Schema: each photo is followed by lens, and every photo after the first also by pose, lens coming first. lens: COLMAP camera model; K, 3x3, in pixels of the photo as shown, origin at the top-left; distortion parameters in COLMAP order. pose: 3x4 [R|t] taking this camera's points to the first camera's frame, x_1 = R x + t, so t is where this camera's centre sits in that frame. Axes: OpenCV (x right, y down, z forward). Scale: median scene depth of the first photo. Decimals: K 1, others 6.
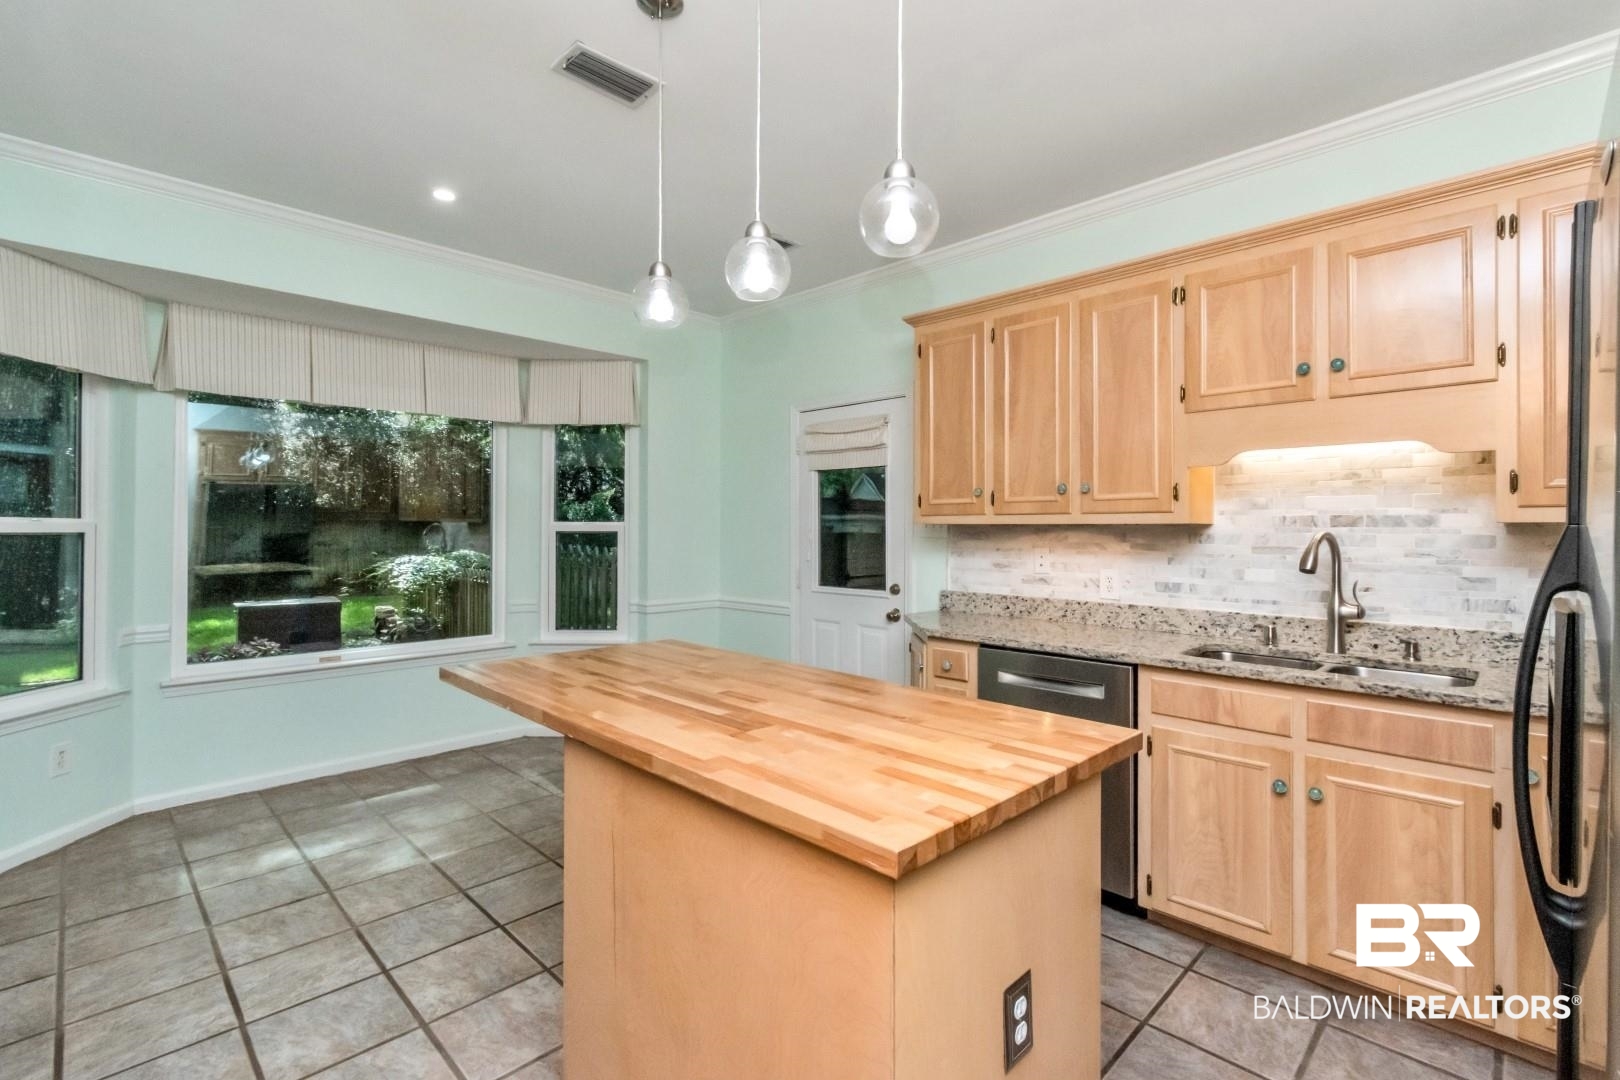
lens RADIAL K [[730.7, 0, 807.1], [0, 730.7, 528.5], [0, 0, 1]] dist [0.002695, 0.000536]
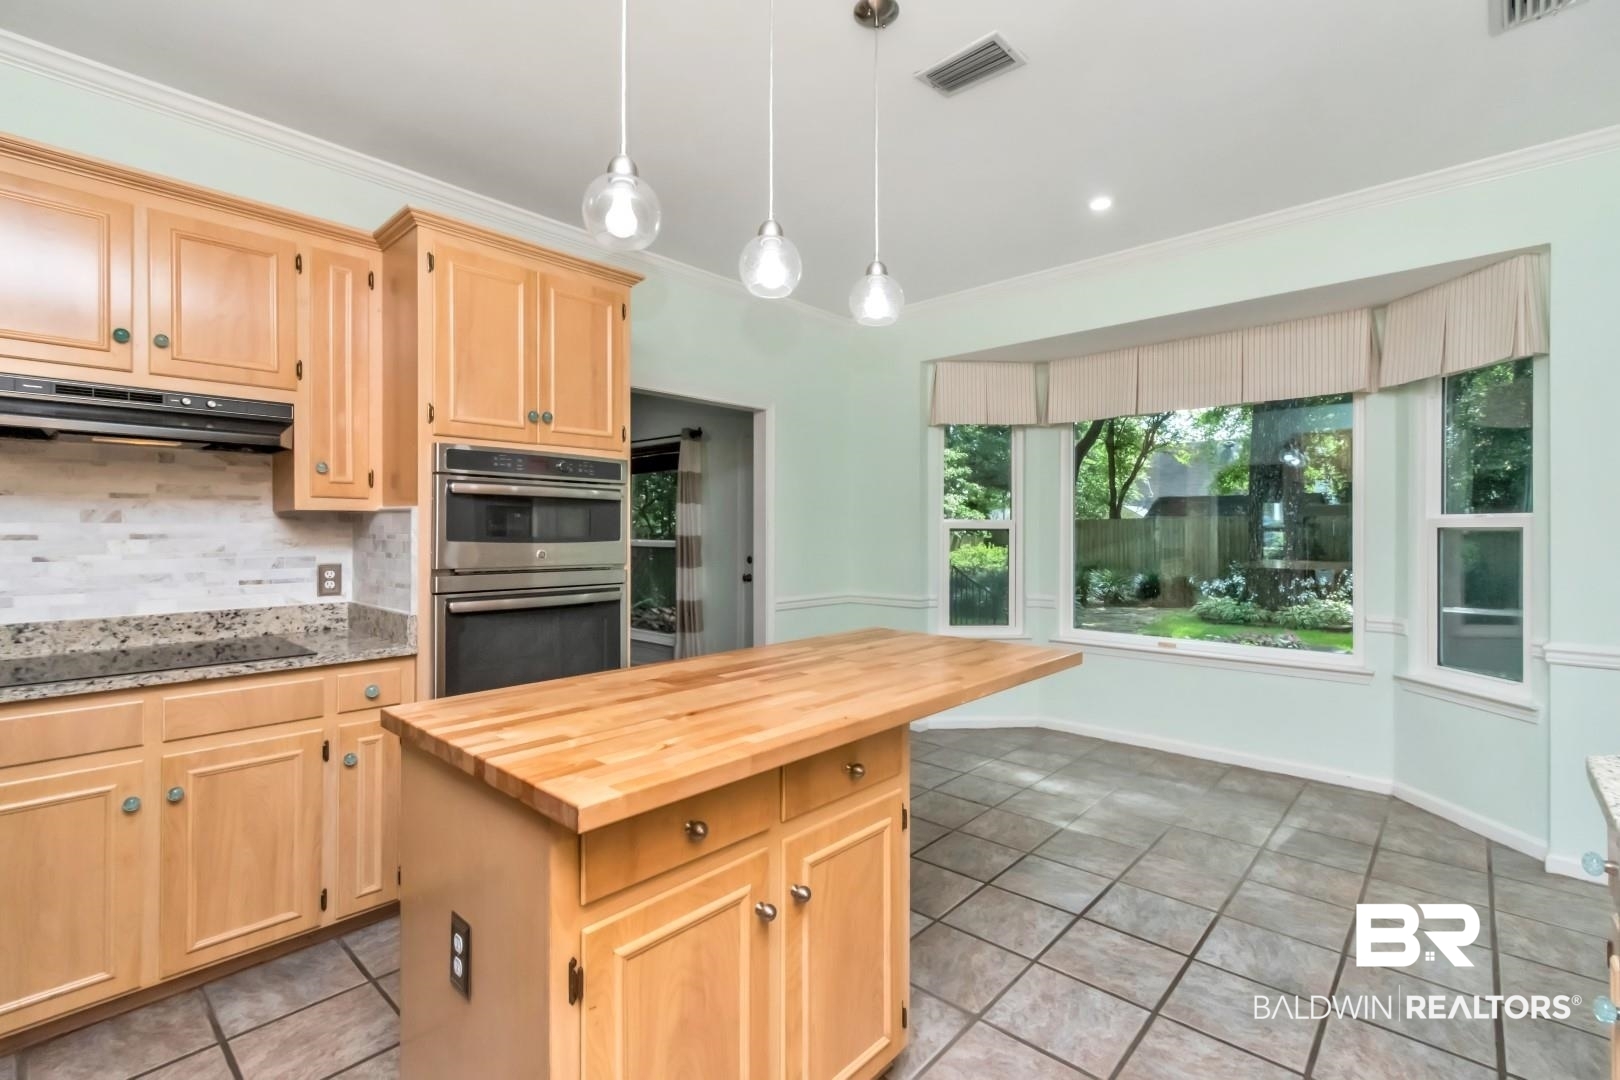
lens RADIAL K [[730.7, 0, 807.1], [0, 730.7, 528.5], [0, 0, 1]] dist [0.002695, 0.000536]
pose [[0.045638, 0.000303, -0.998958, 0.438453], [0.003406, 0.999994, 0.000459, 0.002371], [0.998952, -0.003423, 0.045636, 0.438675]]
